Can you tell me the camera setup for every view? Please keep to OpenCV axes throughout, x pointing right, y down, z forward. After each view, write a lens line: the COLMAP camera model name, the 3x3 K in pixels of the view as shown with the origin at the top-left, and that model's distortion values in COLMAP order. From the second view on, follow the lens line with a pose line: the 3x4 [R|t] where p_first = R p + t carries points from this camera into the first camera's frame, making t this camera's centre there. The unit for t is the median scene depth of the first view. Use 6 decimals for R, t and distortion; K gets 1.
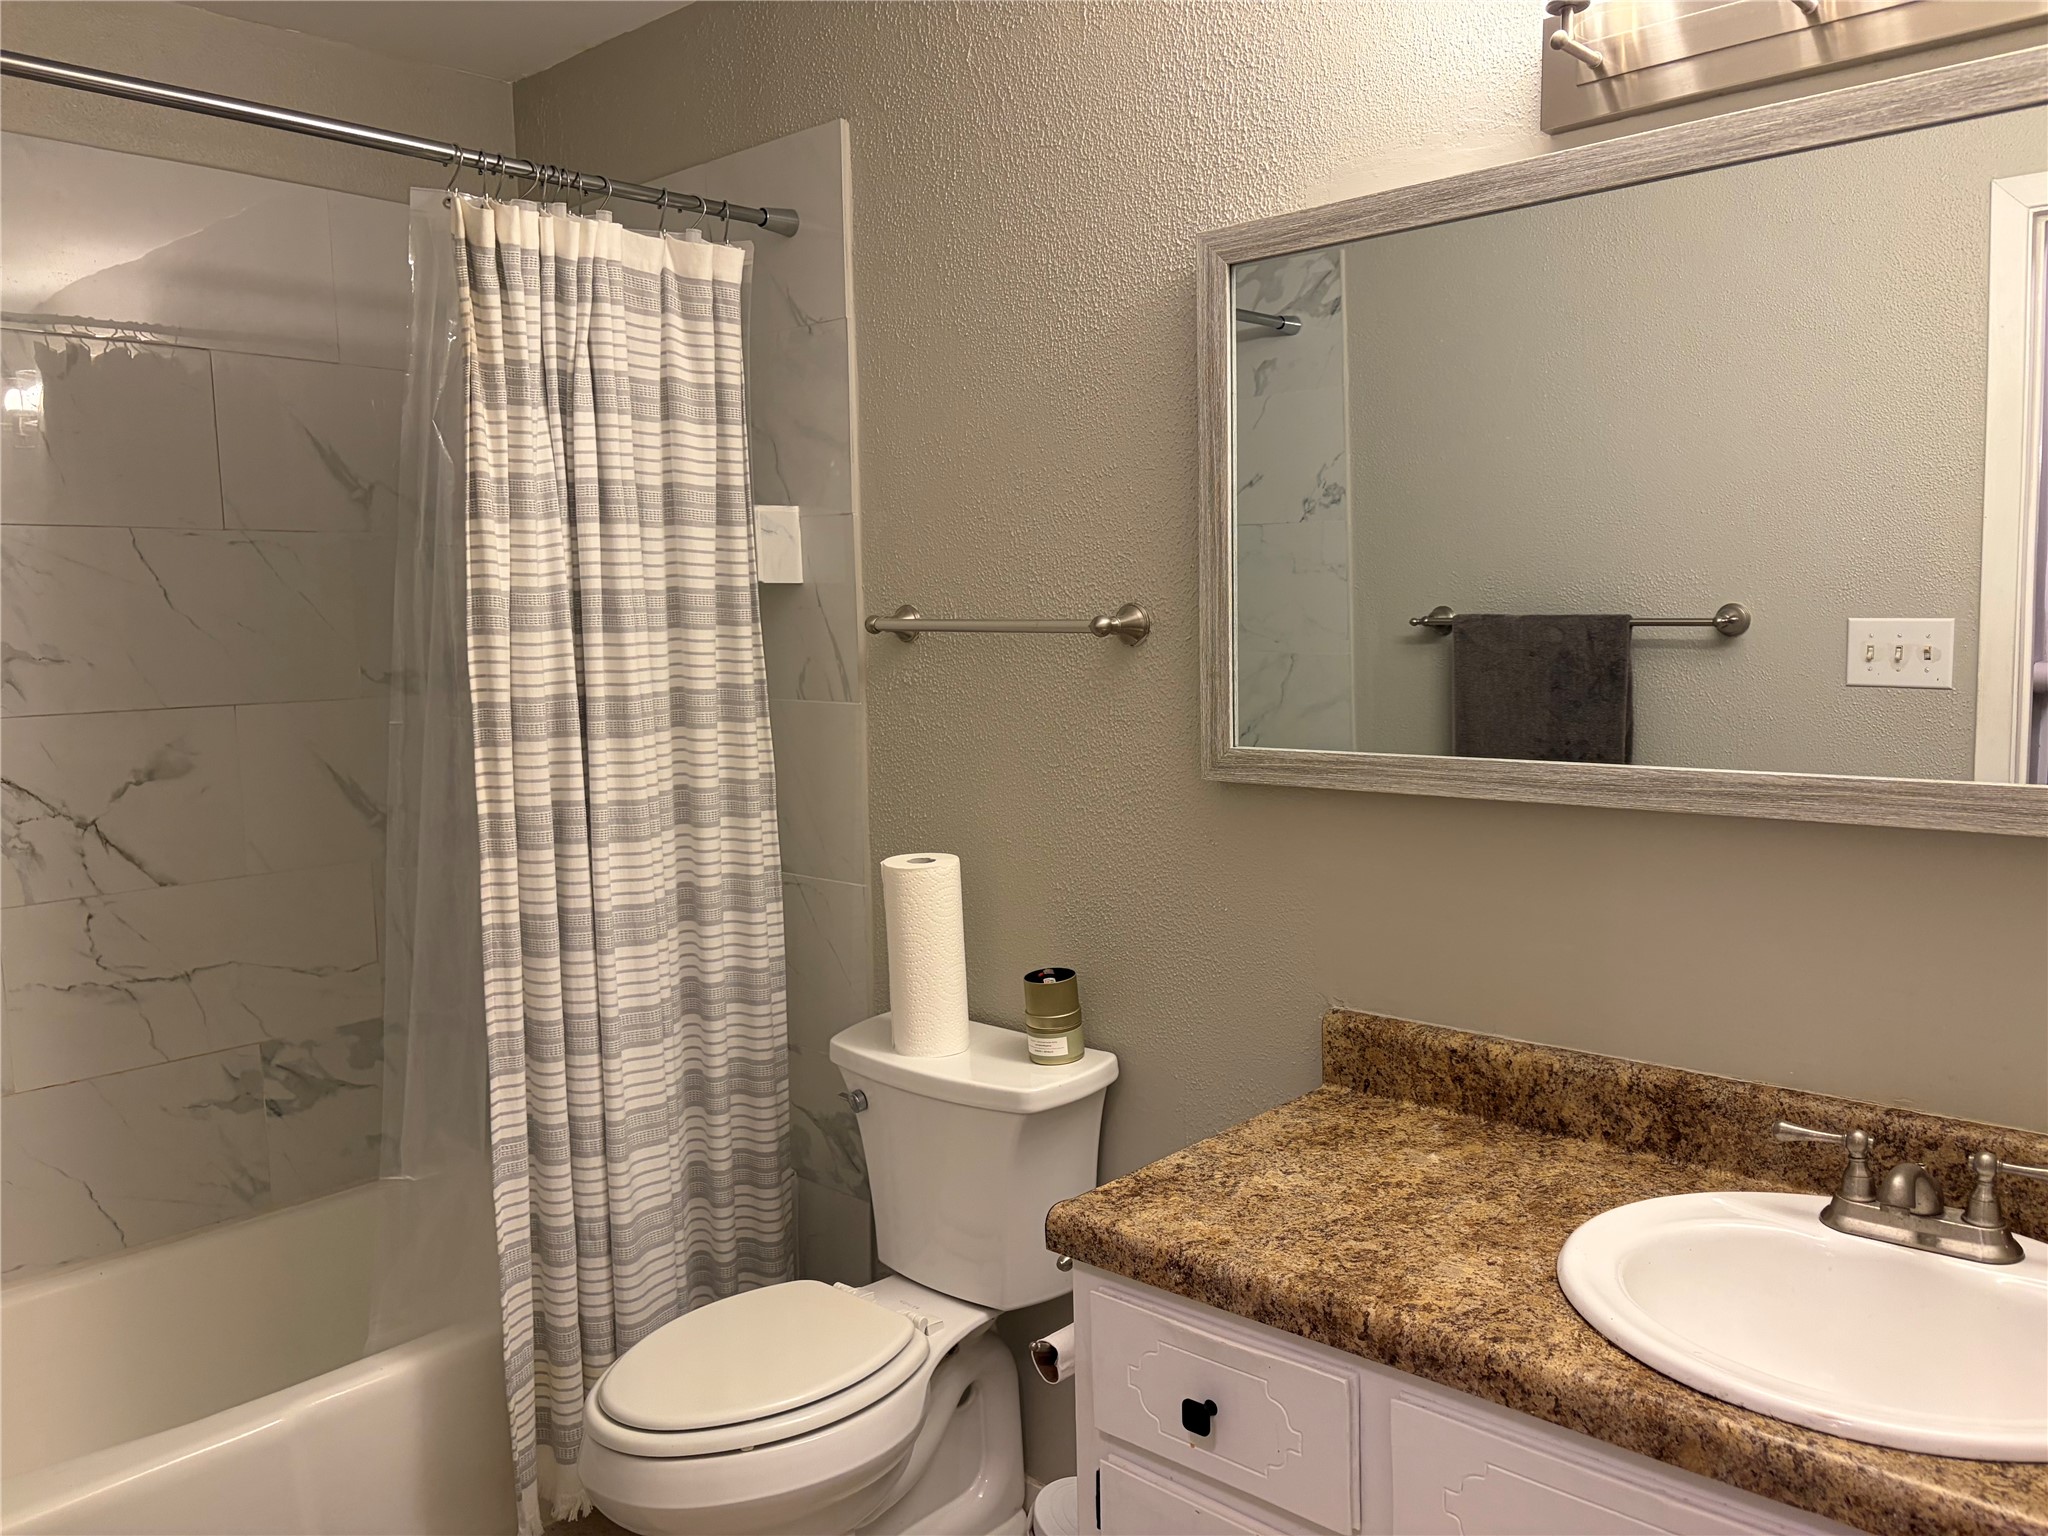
lens RADIAL K [[1546.8, 0, 1024.0], [0, 1546.8, 768.0], [0, 0, 1]] dist [0.023570, -0.001274]
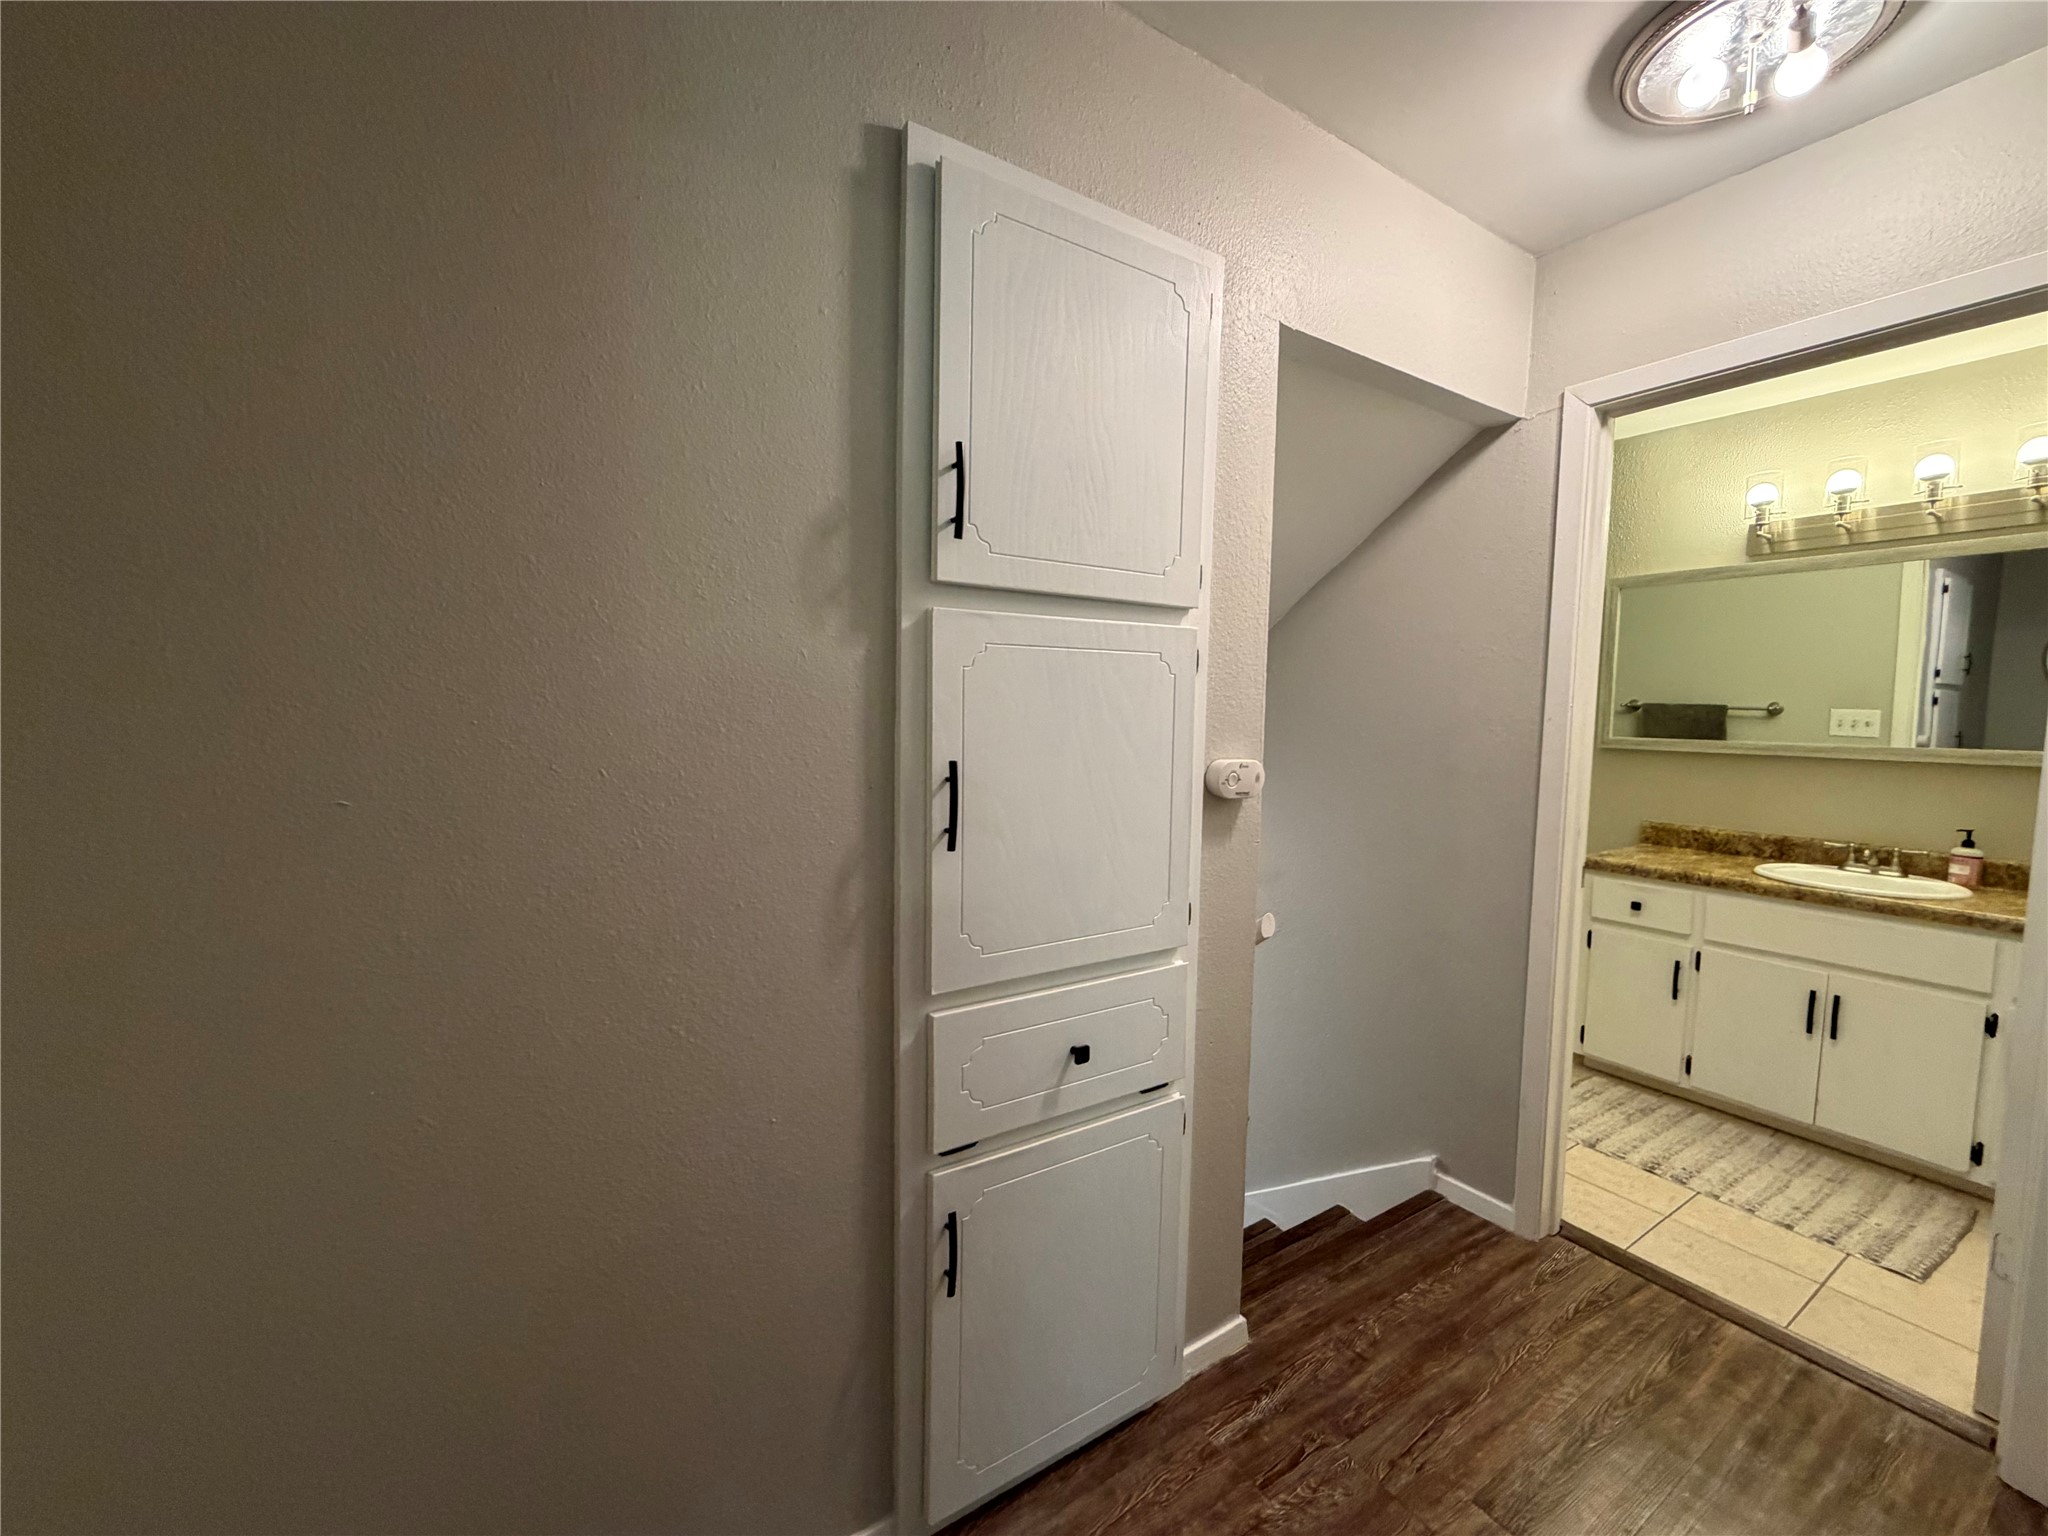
lens RADIAL K [[831.9, 0, 1025.4], [0, 831.9, 760.5], [0, 0, 1]] dist [0.000587, 0.000037]
pose [[0.968163, 0.054167, -0.244390, -0.679255], [-0.060905, 0.997941, -0.020095, 0.157882], [0.242798, 0.034340, 0.969469, -1.059684]]
